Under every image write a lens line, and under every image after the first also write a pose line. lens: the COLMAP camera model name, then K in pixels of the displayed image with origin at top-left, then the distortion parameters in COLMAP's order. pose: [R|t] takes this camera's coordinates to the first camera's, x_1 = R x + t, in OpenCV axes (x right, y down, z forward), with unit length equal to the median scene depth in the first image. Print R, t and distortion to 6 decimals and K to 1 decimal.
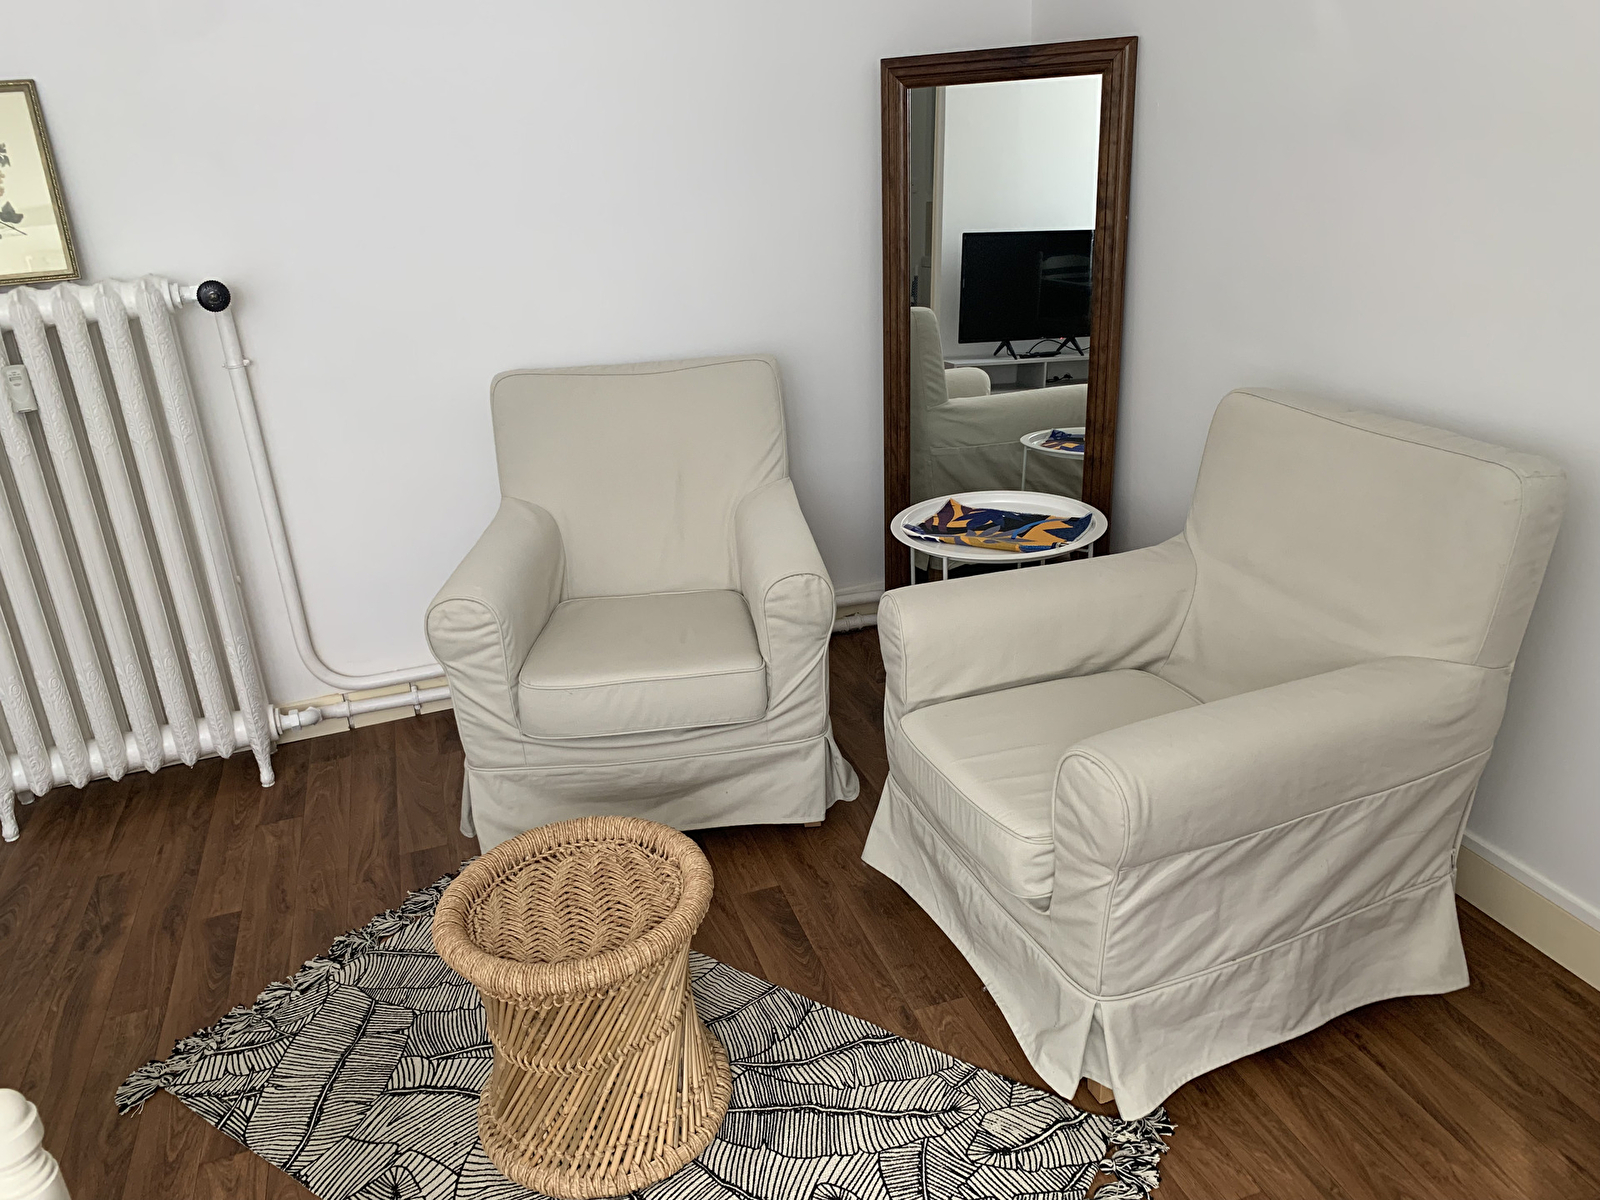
lens RADIAL K [[1220.8, 0, 799.9], [0, 1220.8, 606.9], [0, 0, 1]] dist [0.047017, -0.070845]
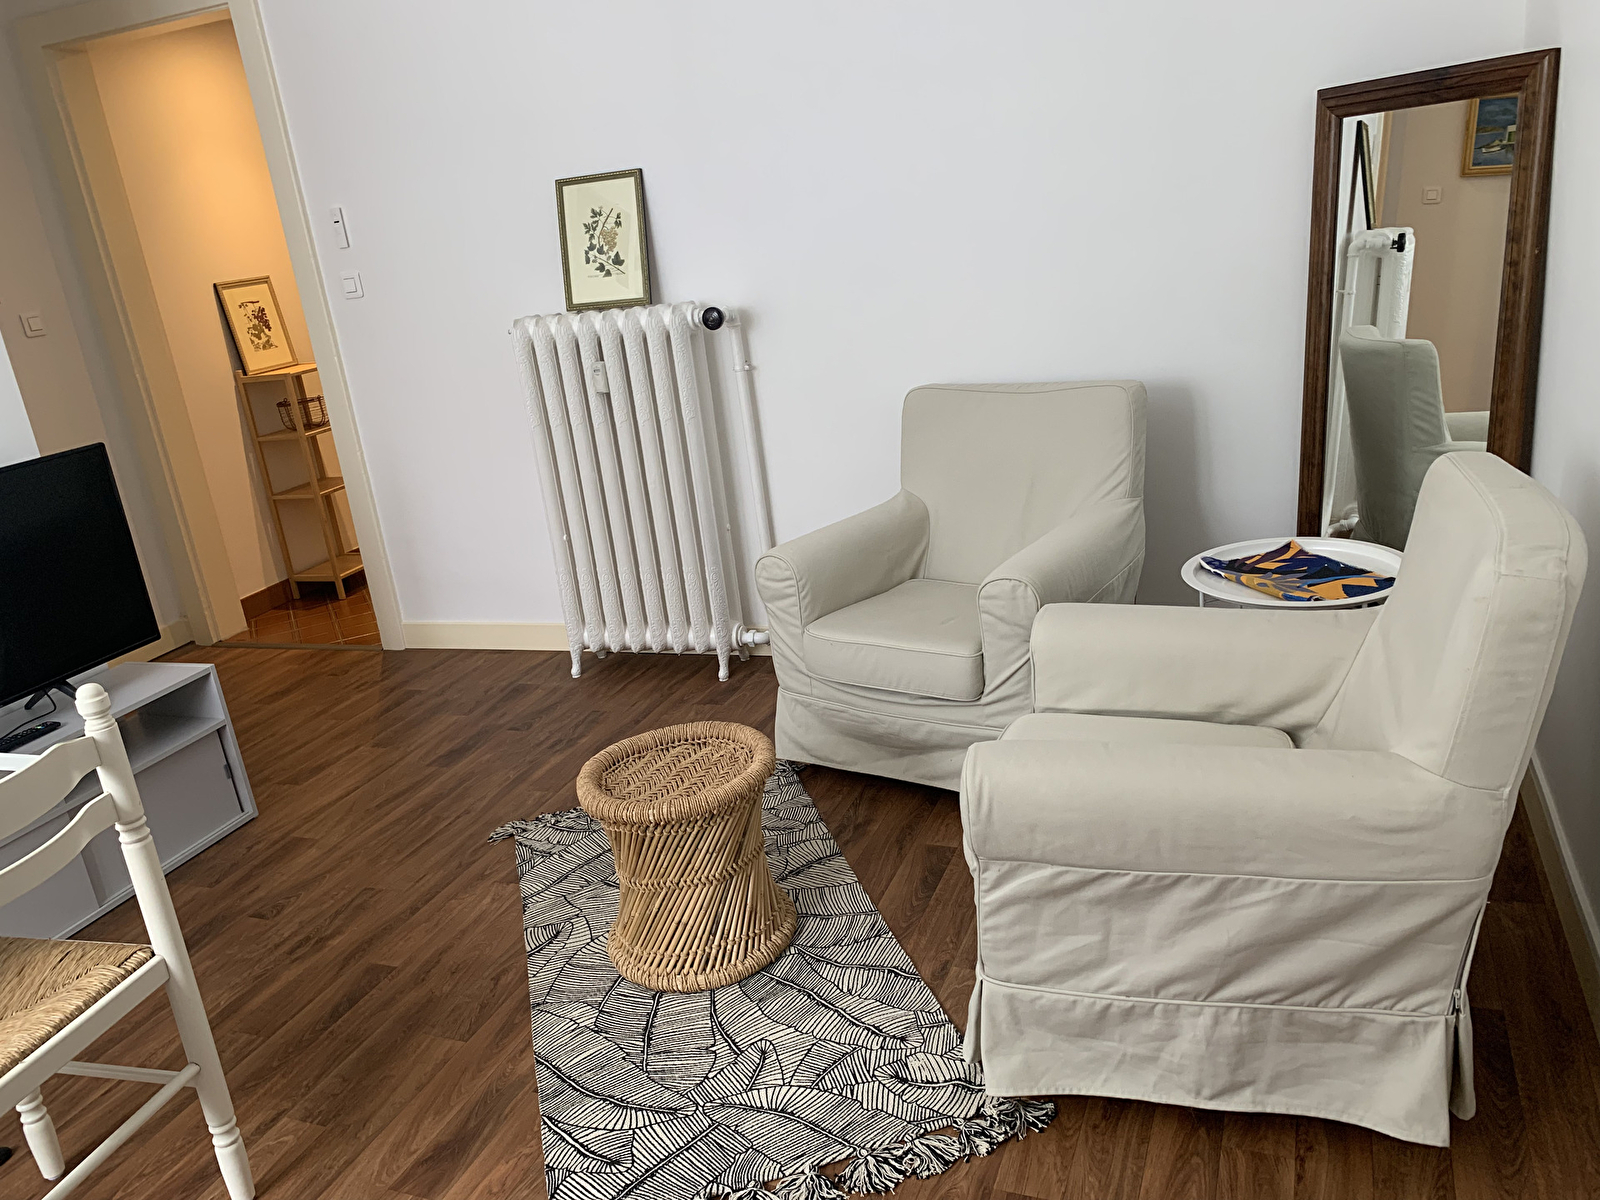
lens RADIAL K [[1227.7, 0, 801.1], [0, 1227.7, 592.2], [0, 0, 1]] dist [0.055425, -0.084380]
pose [[0.764145, 0.164171, -0.623803, 0.691184], [-0.172301, 0.983880, 0.047870, -0.044412], [0.621607, 0.070903, 0.780114, 0.001204]]
